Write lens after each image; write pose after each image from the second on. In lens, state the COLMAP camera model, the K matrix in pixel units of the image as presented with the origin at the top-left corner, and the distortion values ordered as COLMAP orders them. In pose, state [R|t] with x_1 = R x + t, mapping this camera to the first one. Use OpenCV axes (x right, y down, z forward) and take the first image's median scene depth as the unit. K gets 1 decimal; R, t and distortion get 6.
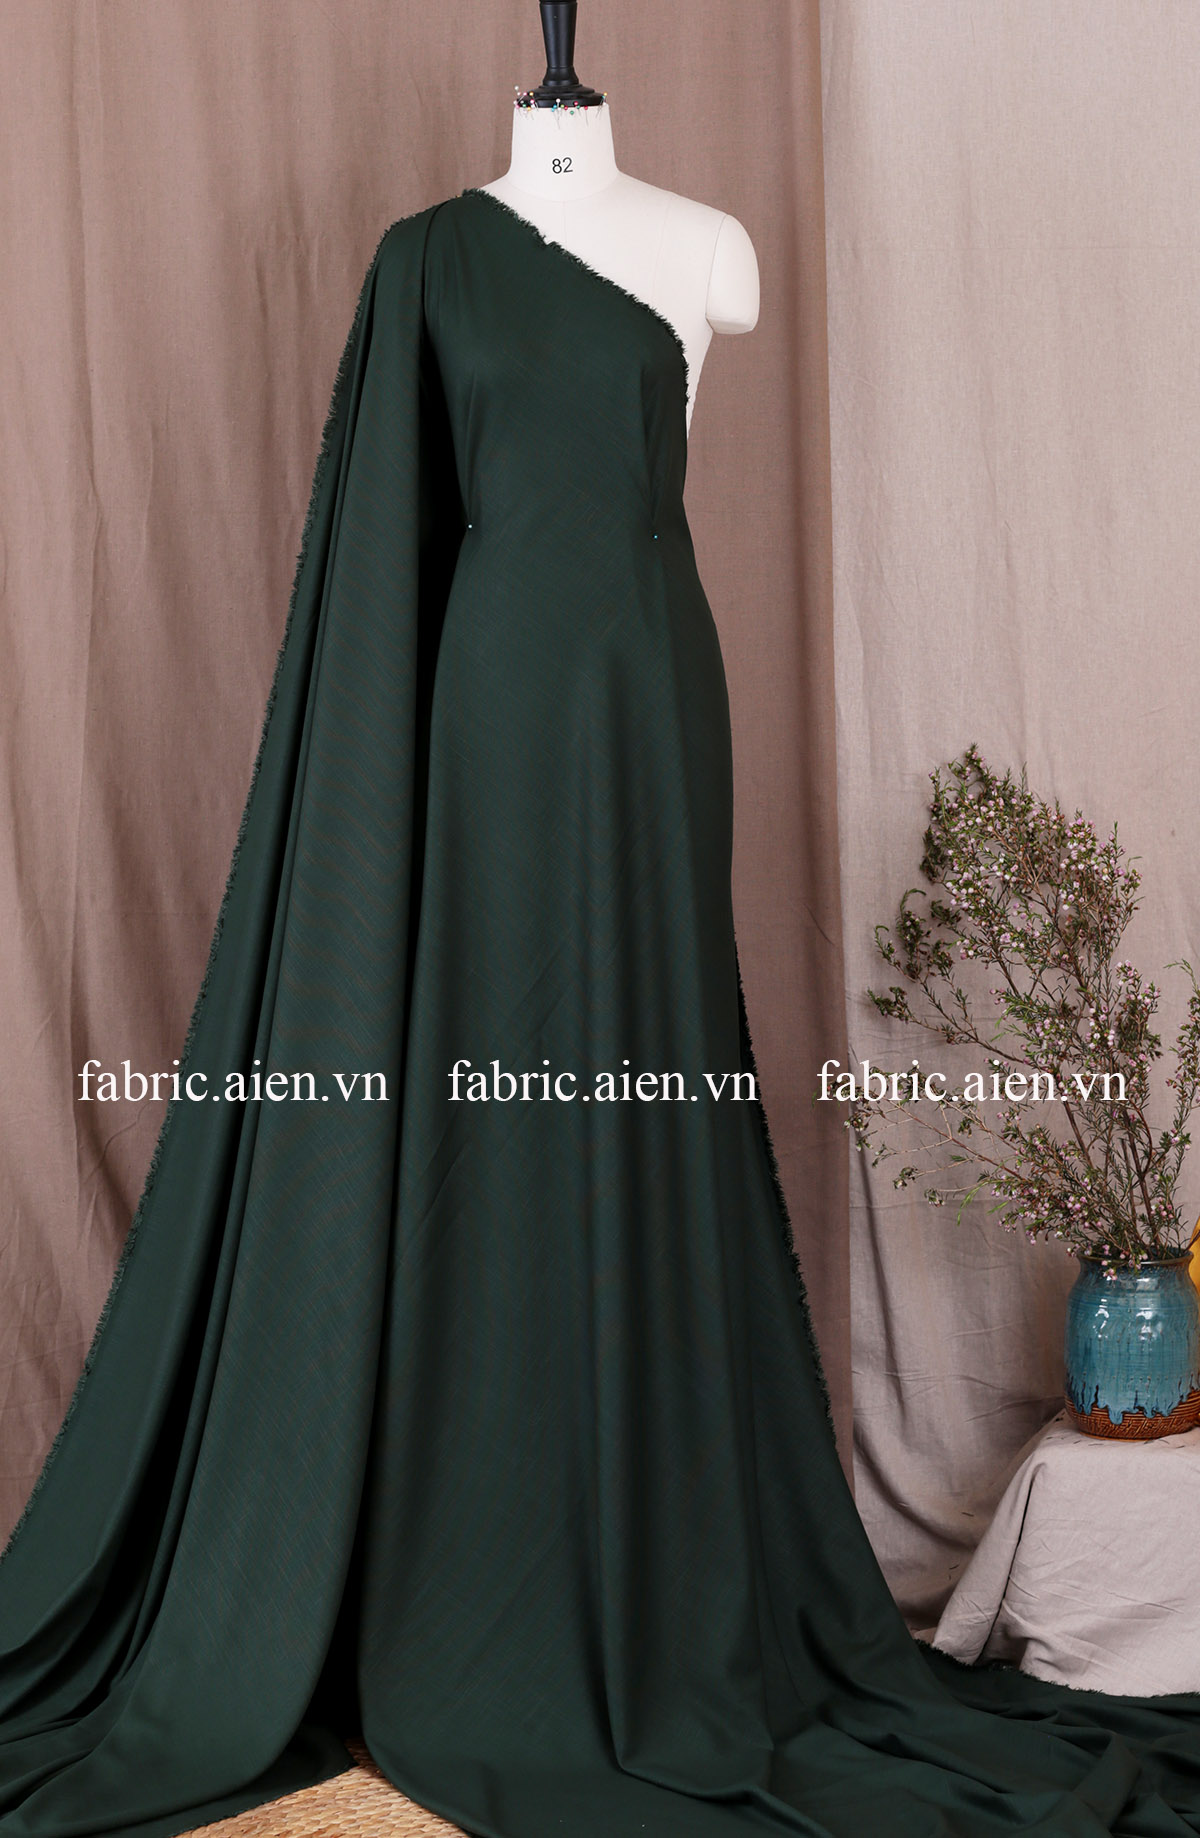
lens RADIAL K [[4751.7, 0, 672.2], [0, 4751.7, 921.6], [0, 0, 1]] dist [-0.195614, 0.000000]
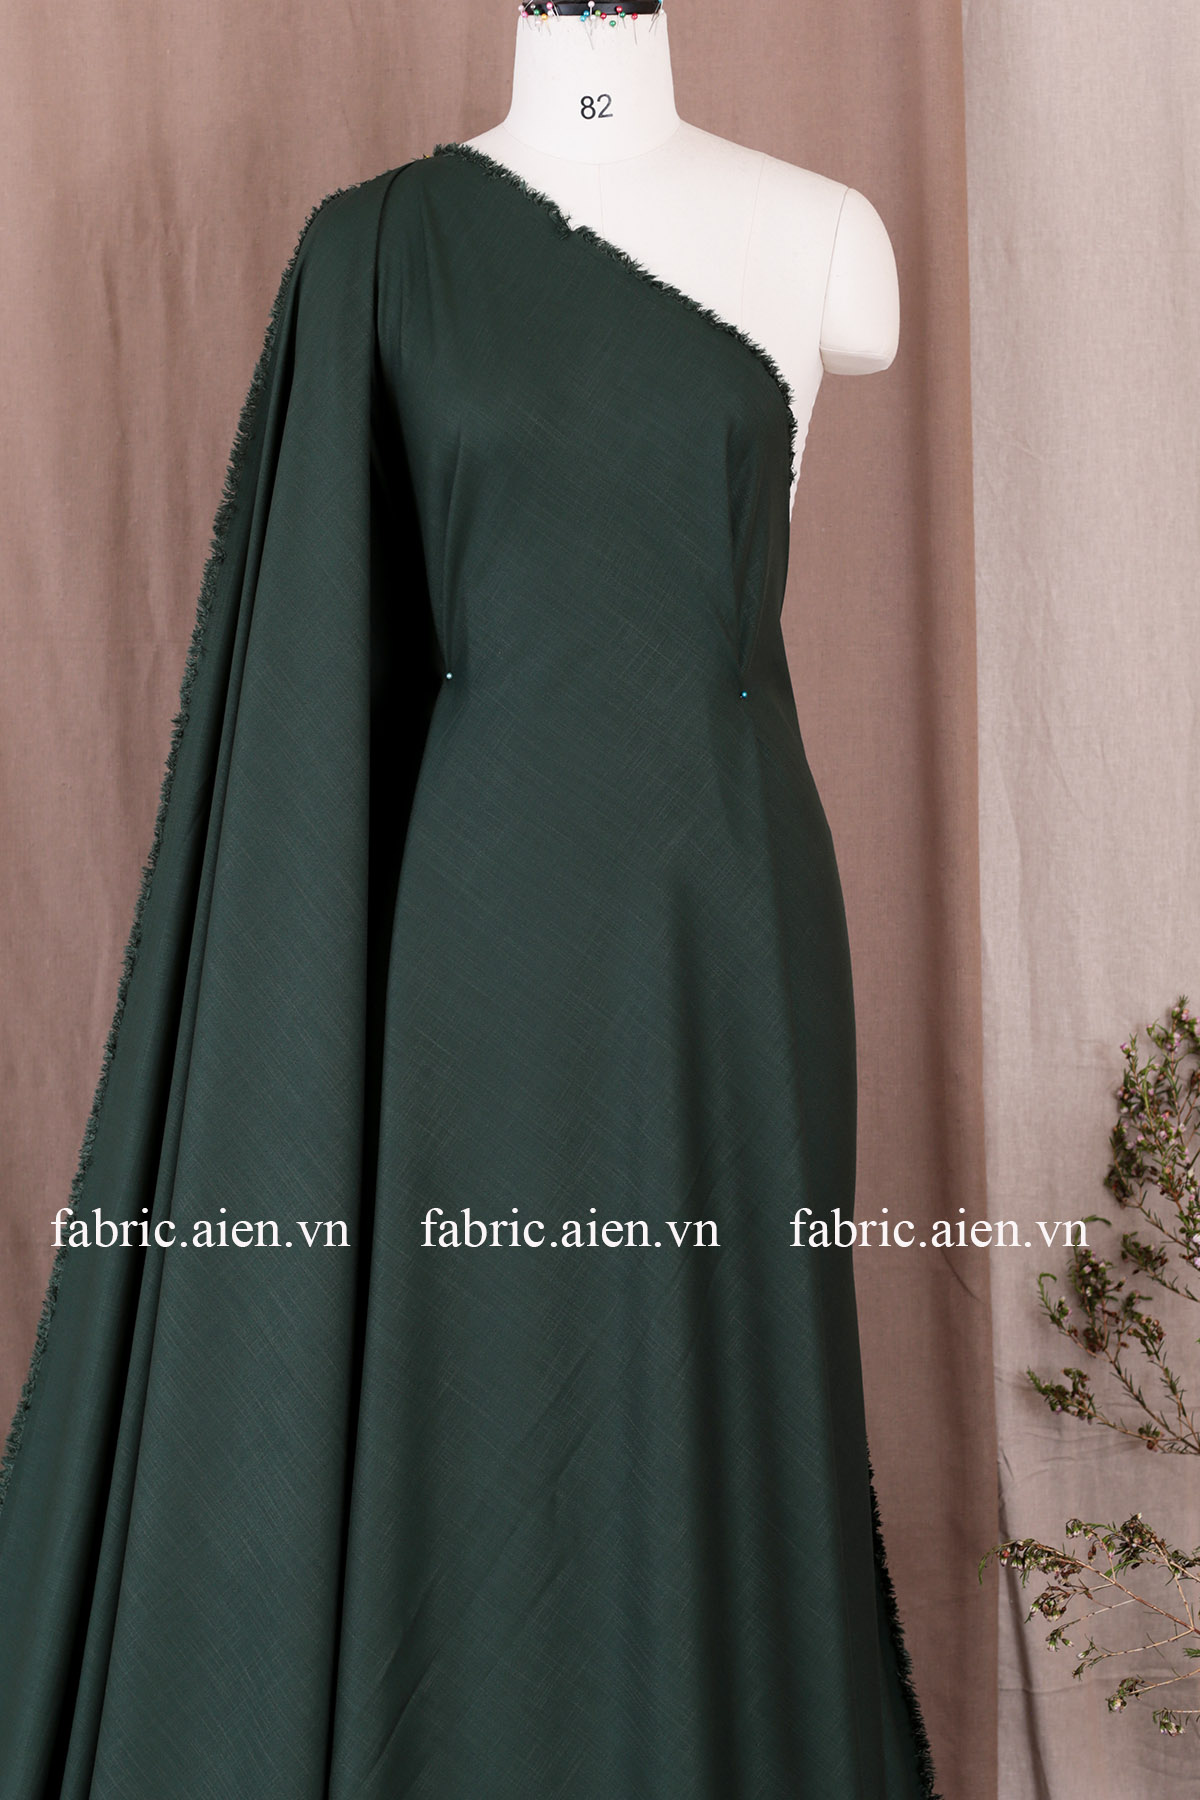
lens RADIAL K [[4528.1, 0, 599.1], [0, 4528.1, 911.3], [0, 0, 1]] dist [-0.197312, 0.000000]
pose [[0.999400, 0.002080, 0.034582, -0.042010], [-0.001789, 0.999963, -0.008433, -0.045323], [-0.034598, 0.008366, 0.999366, 0.383987]]
